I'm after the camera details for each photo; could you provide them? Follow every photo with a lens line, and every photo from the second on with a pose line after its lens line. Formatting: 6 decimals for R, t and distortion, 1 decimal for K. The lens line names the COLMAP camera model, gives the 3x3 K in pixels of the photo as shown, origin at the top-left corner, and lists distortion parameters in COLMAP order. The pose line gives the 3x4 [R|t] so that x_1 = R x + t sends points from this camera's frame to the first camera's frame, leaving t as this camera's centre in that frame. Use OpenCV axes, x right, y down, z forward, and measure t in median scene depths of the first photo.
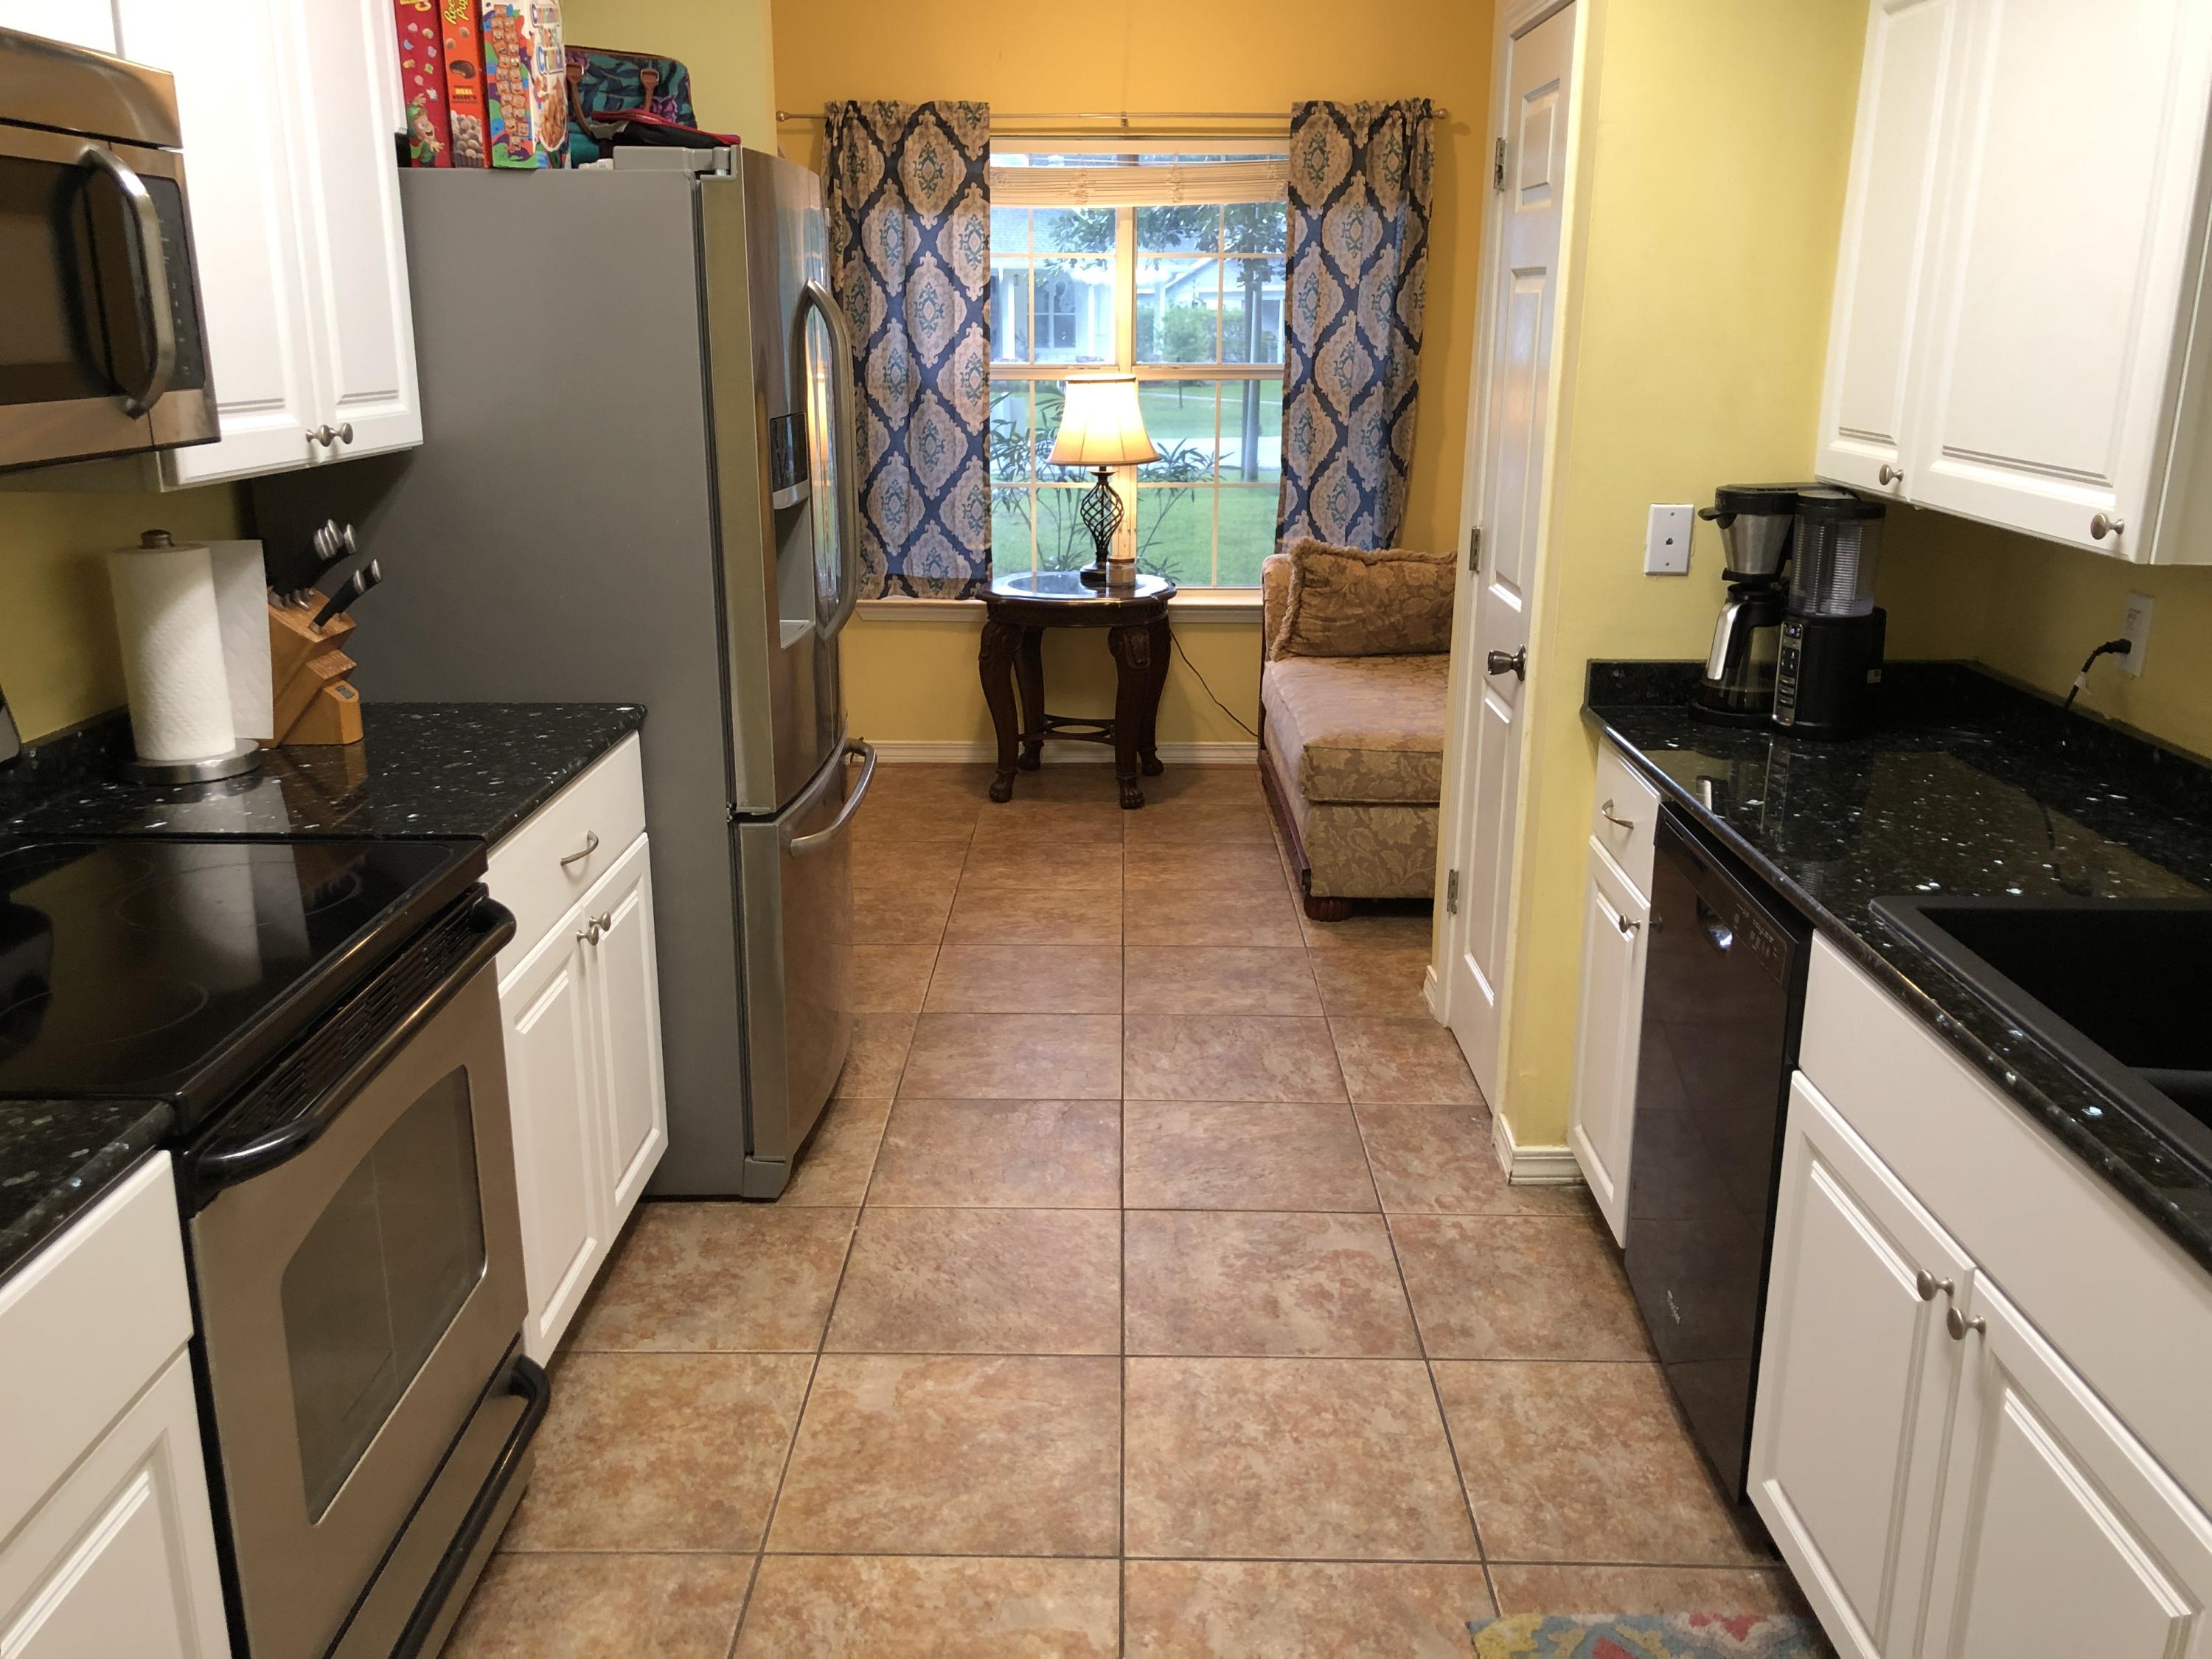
lens RADIAL K [[1837.5, 0, 1108.4], [0, 1837.5, 815.6], [0, 0, 1]] dist [0.056413, -0.060650]
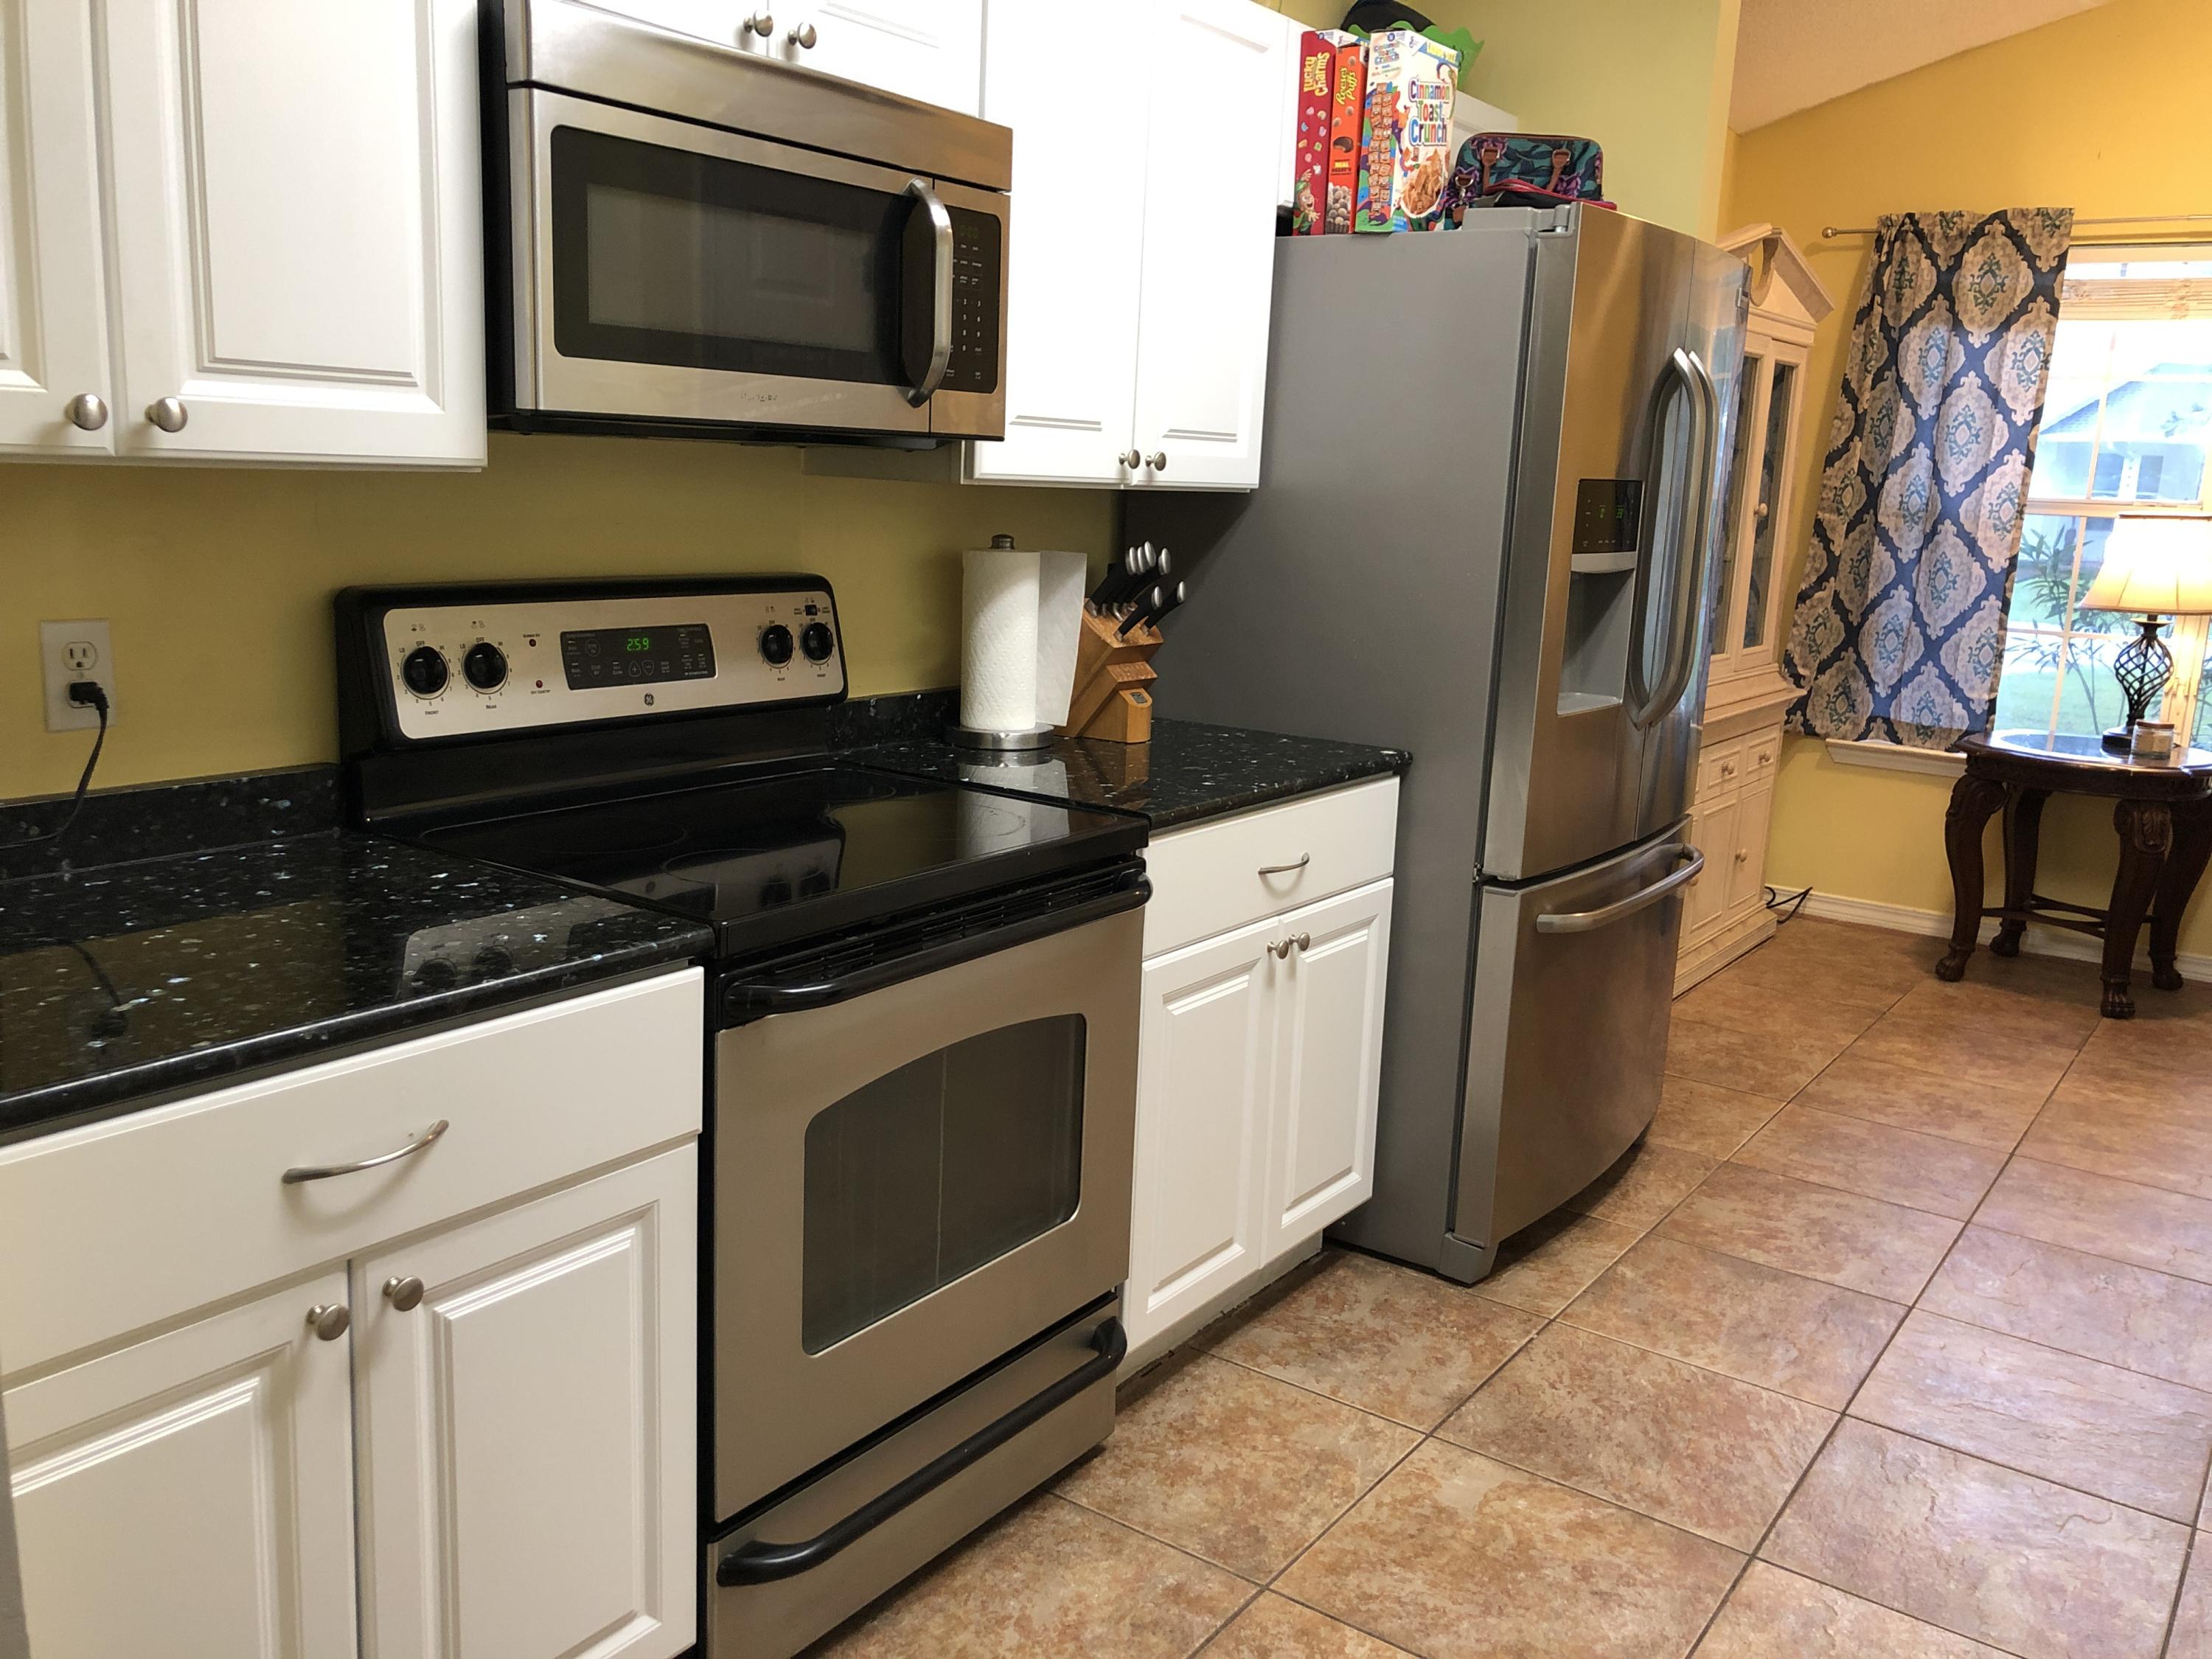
lens RADIAL K [[1837.5, 0, 1113.9], [0, 1837.5, 819.1], [0, 0, 1]] dist [0.056413, -0.060650]
pose [[0.822814, 0.143378, -0.549928, 0.161014], [-0.190600, 0.981229, -0.029352, 0.033751], [0.535396, 0.128968, 0.834696, 0.068843]]
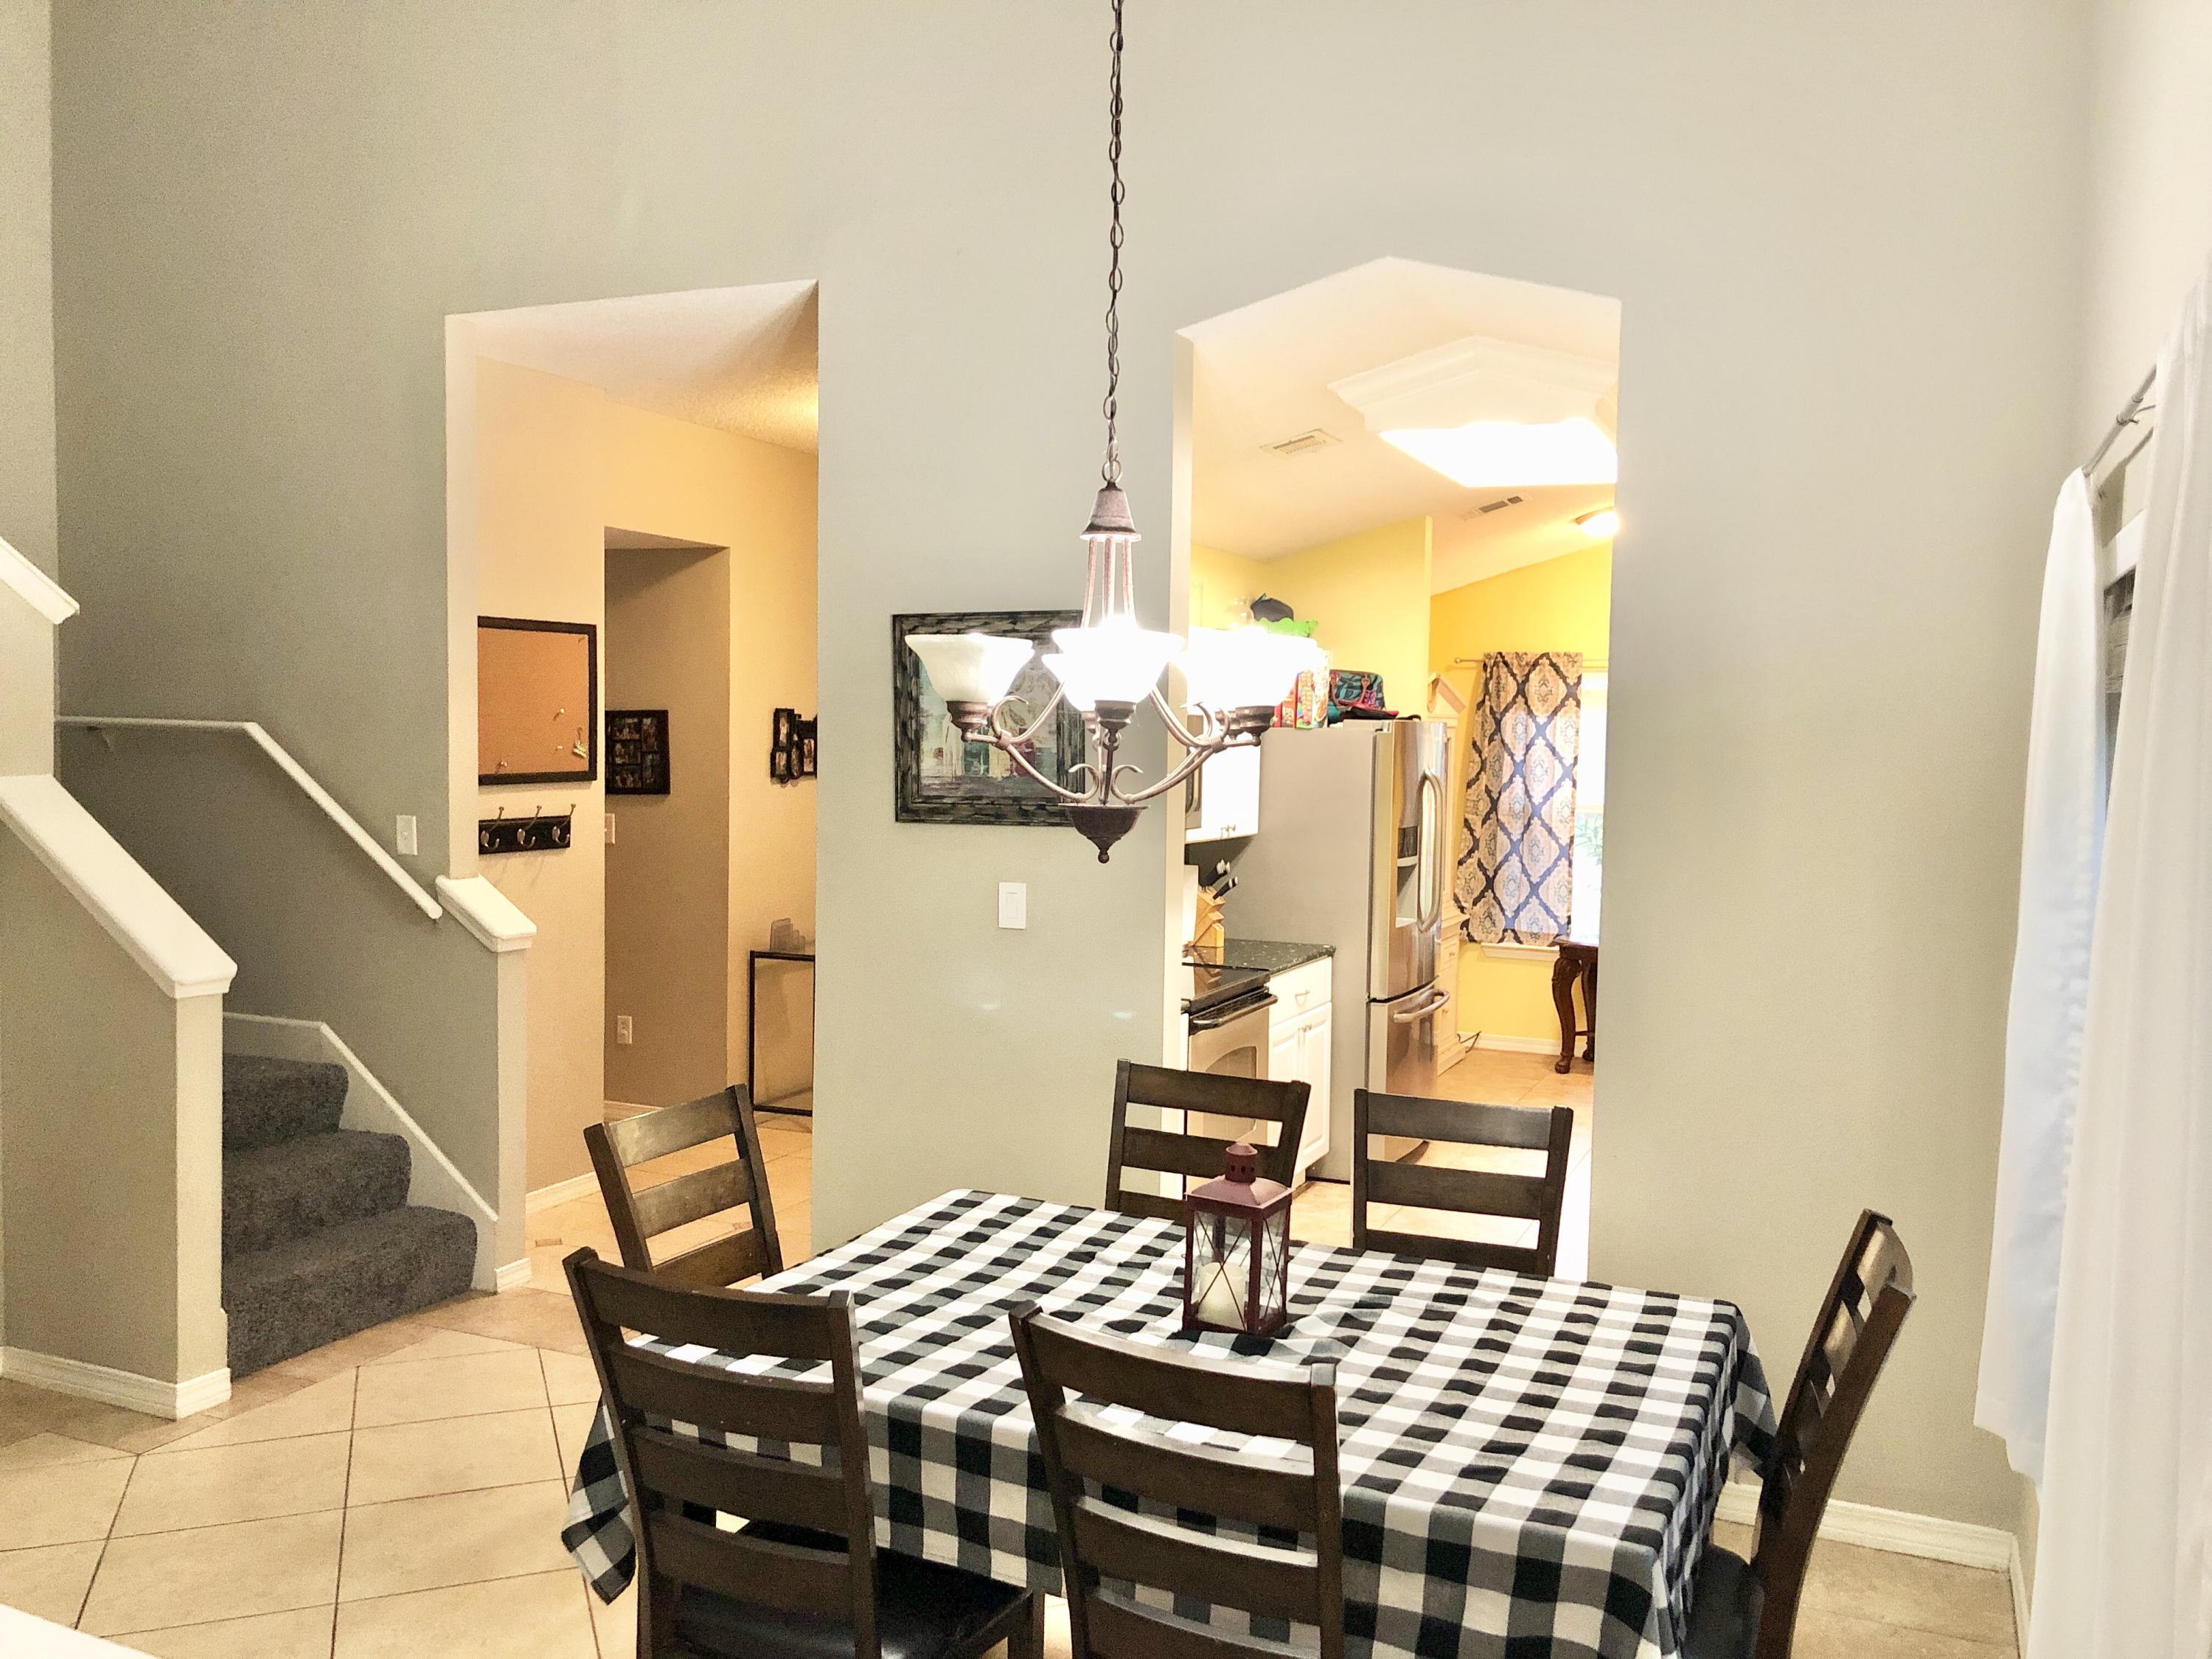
lens RADIAL K [[1837.5, 0, 1044.6], [0, 1837.5, 811.9], [0, 0, 1]] dist [0.056413, -0.060650]
pose [[0.907478, 0.032862, -0.418812, 0.350322], [-0.125489, 0.972623, -0.195593, 0.252423], [0.400919, 0.230053, 0.886758, -1.138446]]
